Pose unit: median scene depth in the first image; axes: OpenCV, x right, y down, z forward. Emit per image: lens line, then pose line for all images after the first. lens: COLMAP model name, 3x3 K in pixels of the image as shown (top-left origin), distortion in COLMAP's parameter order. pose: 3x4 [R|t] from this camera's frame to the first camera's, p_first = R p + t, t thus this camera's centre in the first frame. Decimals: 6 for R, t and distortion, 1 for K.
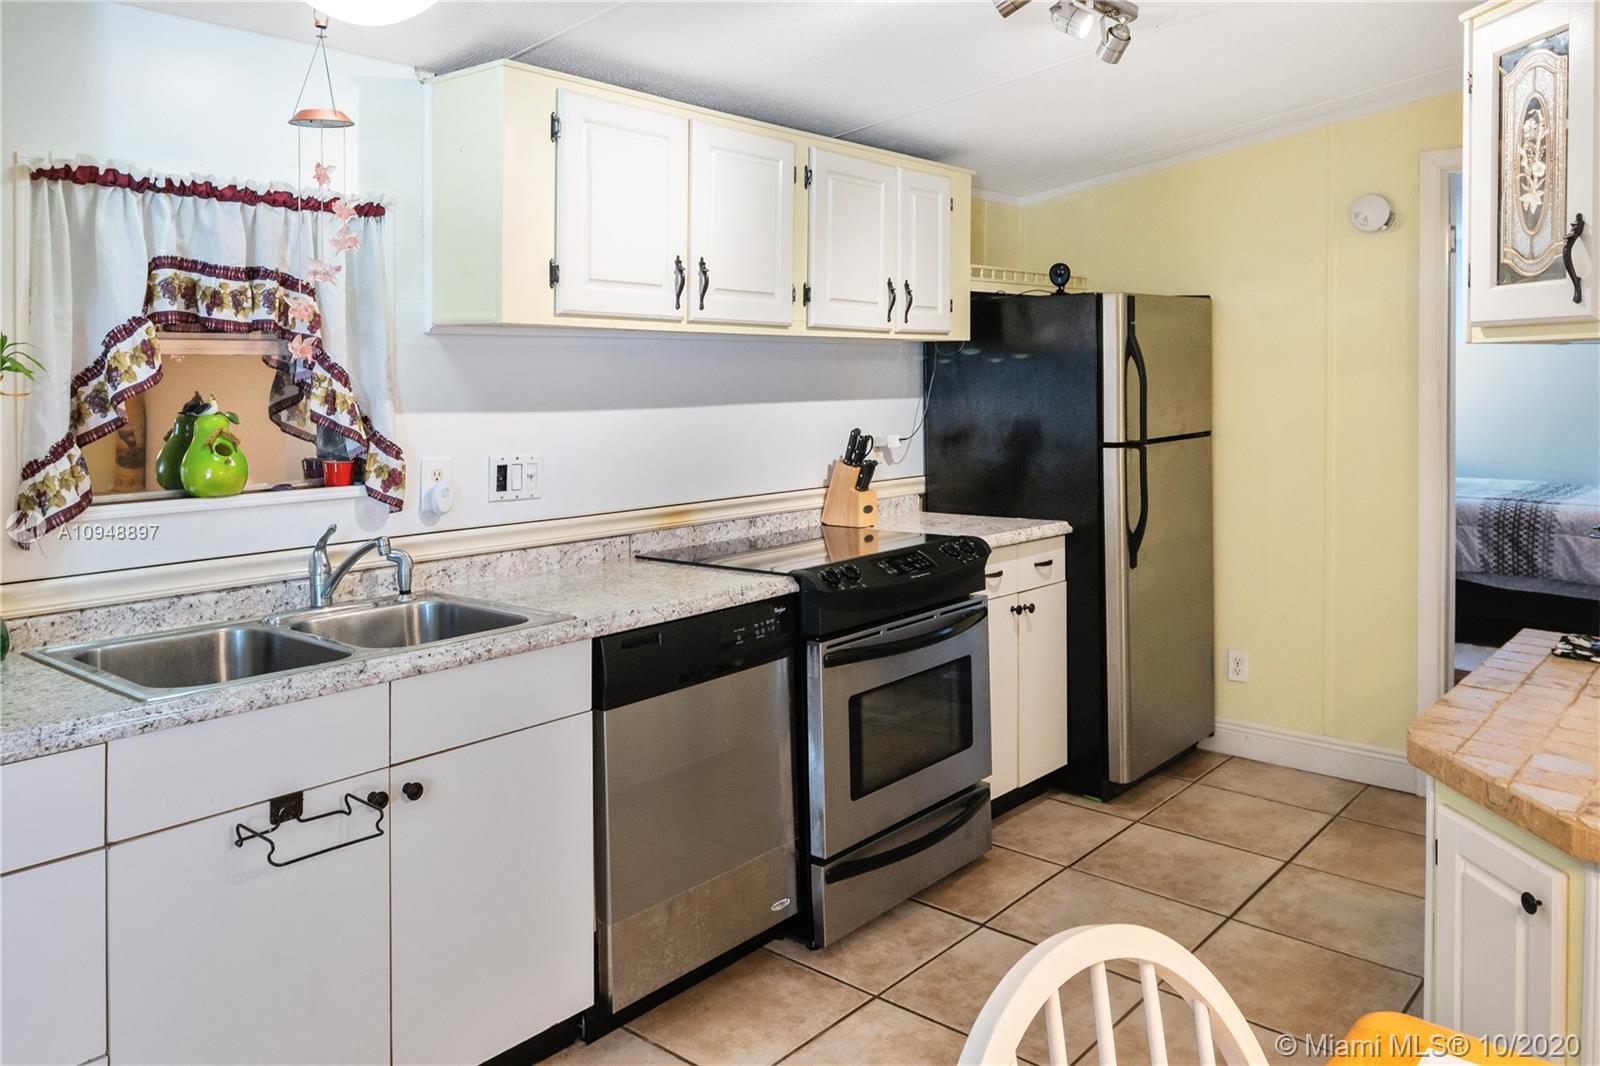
lens RADIAL K [[1150.6, 0, 800.0], [0, 1150.6, 533.0], [0, 0, 1]] dist [0.005202, 0.000535]
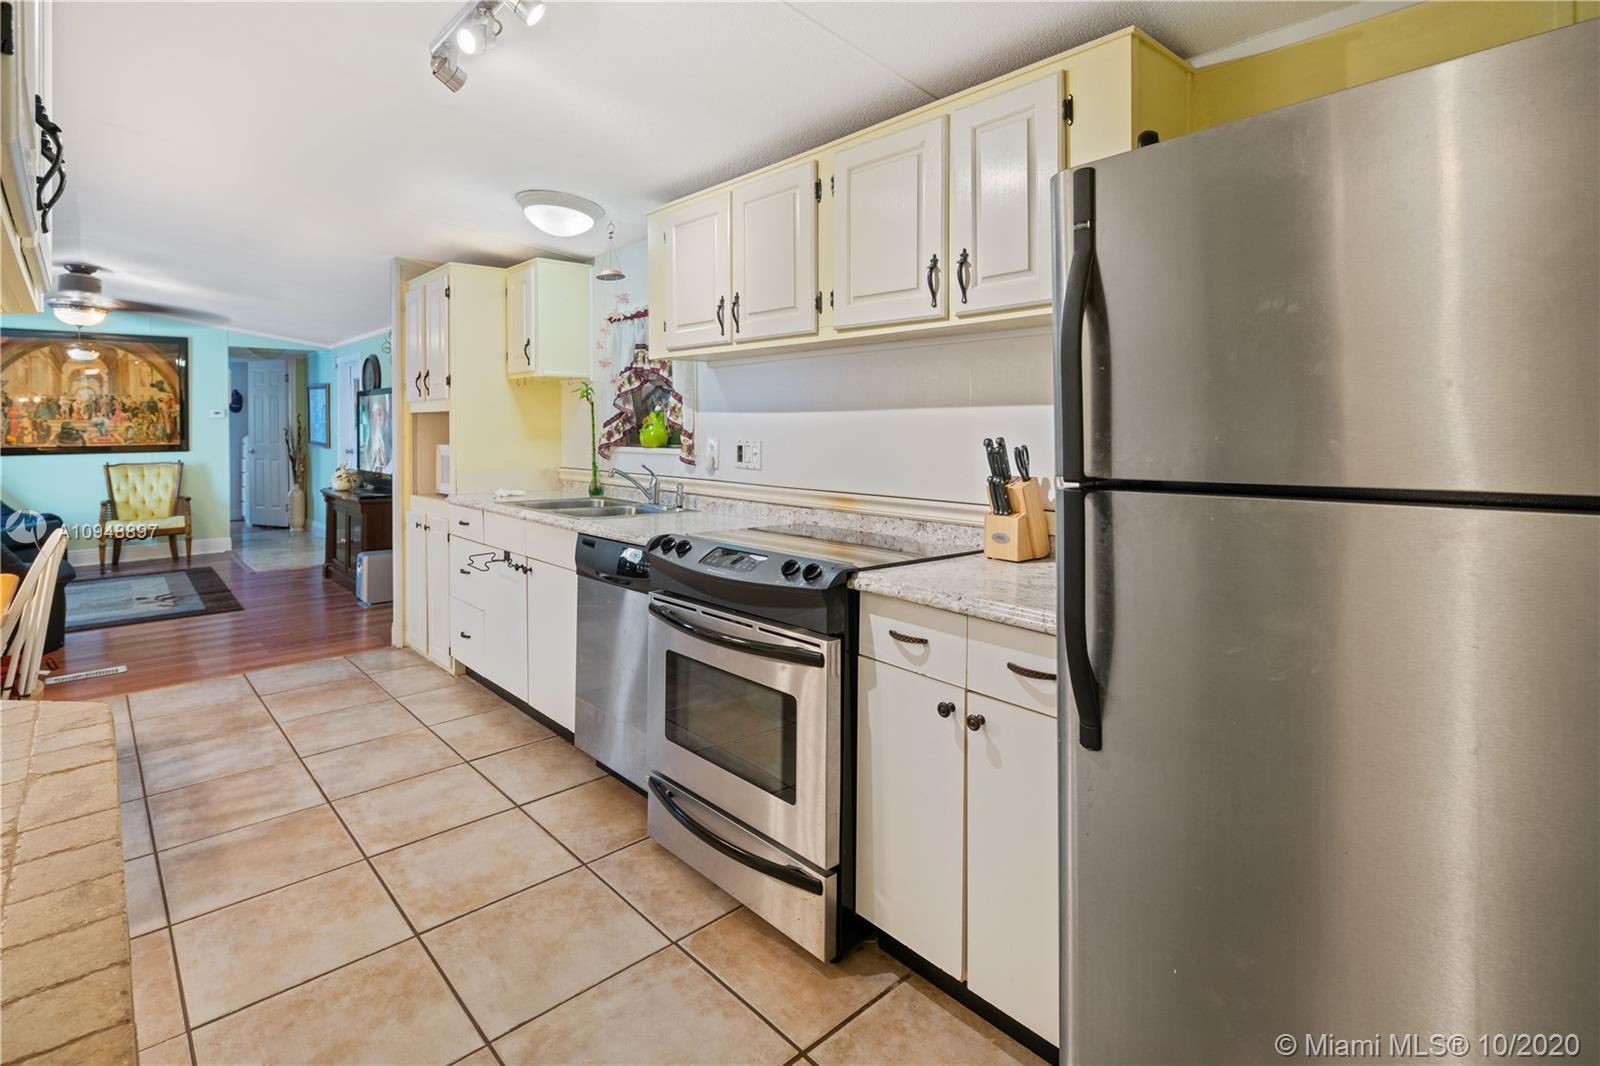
lens RADIAL K [[790.1, 0, 798.3], [0, 790.1, 500.3], [0, 0, 1]] dist [0.000034, 0.000500]
pose [[-0.125720, 0.093916, -0.987610, 0.815365], [-0.136973, 0.984331, 0.111040, -0.115942], [0.982564, 0.149236, -0.110886, 1.201279]]
